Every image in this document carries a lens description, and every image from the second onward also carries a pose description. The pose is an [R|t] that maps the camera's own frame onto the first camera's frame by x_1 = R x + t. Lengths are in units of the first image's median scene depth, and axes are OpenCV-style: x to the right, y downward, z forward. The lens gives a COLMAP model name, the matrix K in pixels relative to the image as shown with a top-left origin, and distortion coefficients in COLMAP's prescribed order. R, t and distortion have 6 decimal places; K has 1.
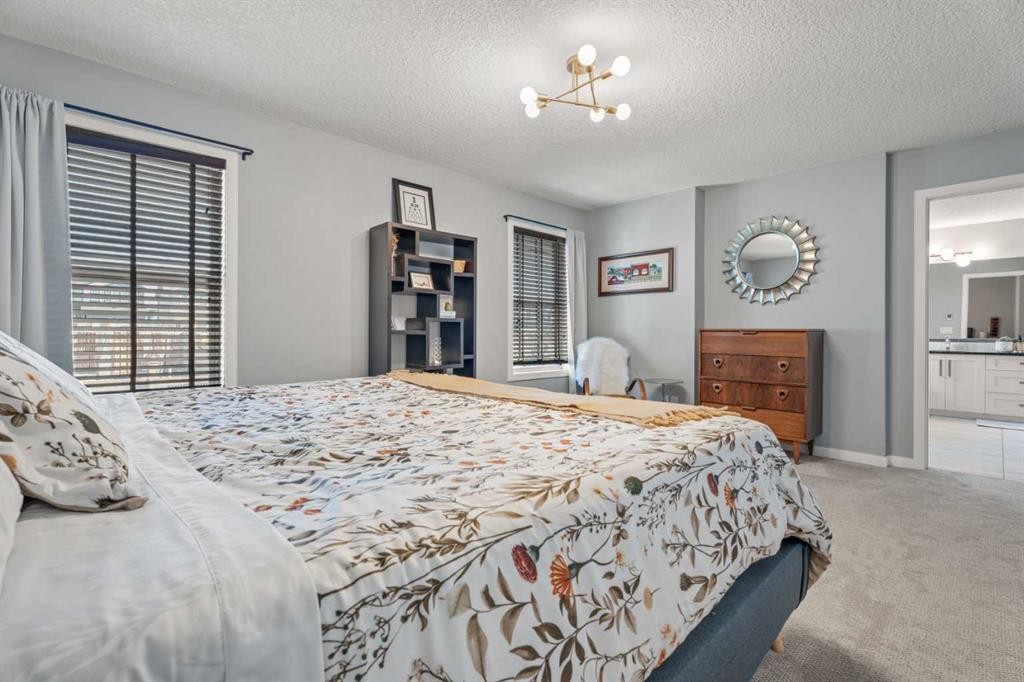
lens RADIAL K [[470.7, 0, 510.6], [0, 470.7, 339.5], [0, 0, 1]] dist [0.006011, 0.000920]
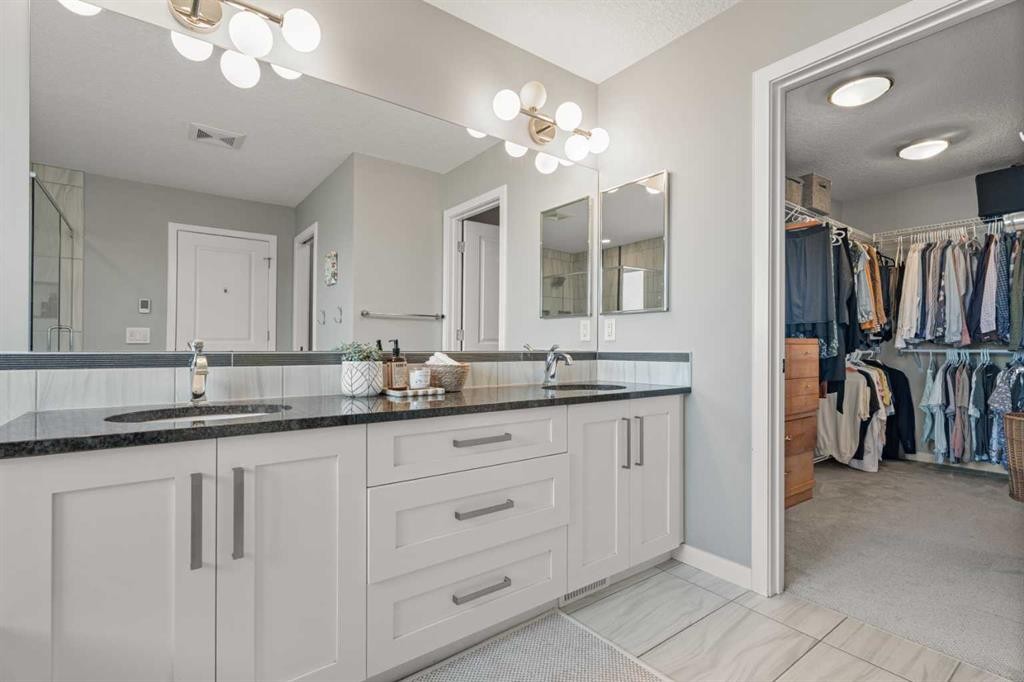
lens RADIAL K [[470.7, 0, 505.2], [0, 470.7, 349.6], [0, 0, 1]] dist [0.006011, 0.000920]
pose [[0.128517, -0.002171, 0.991705, 0.754492], [0.011440, 0.999934, 0.000706, -0.002065], [-0.991641, 0.011254, 0.128533, 0.868170]]
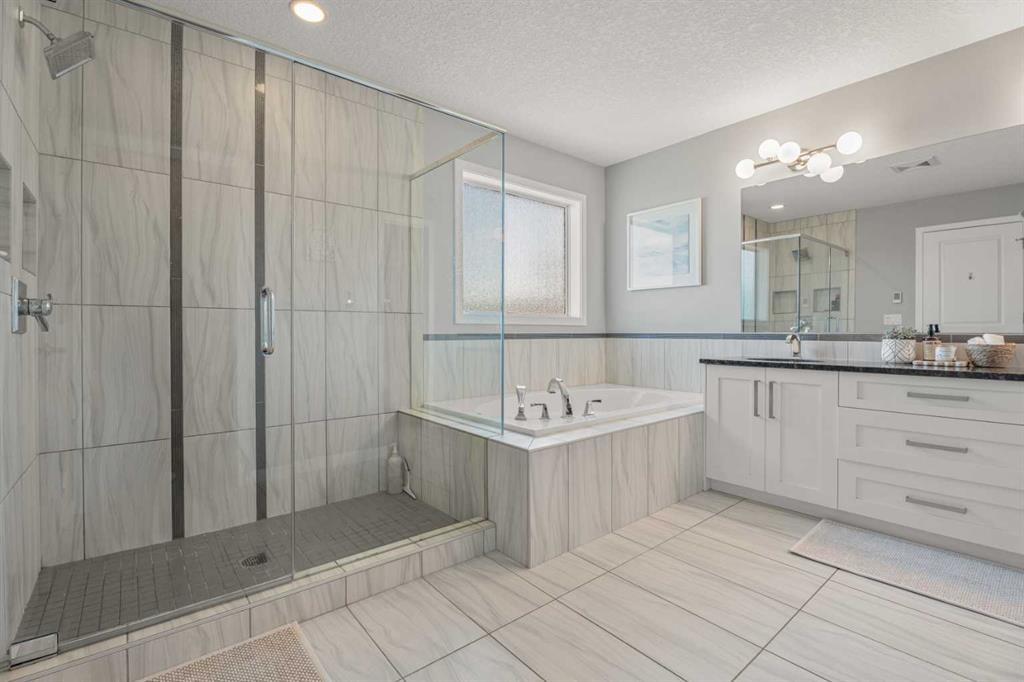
lens RADIAL K [[470.7, 0, 506.2], [0, 470.7, 334.5], [0, 0, 1]] dist [0.006011, 0.000920]
pose [[0.996240, -0.002840, -0.086585, 0.713851], [0.002339, 0.999980, -0.005877, 0.001512], [0.086600, 0.005653, 0.996227, 0.531164]]
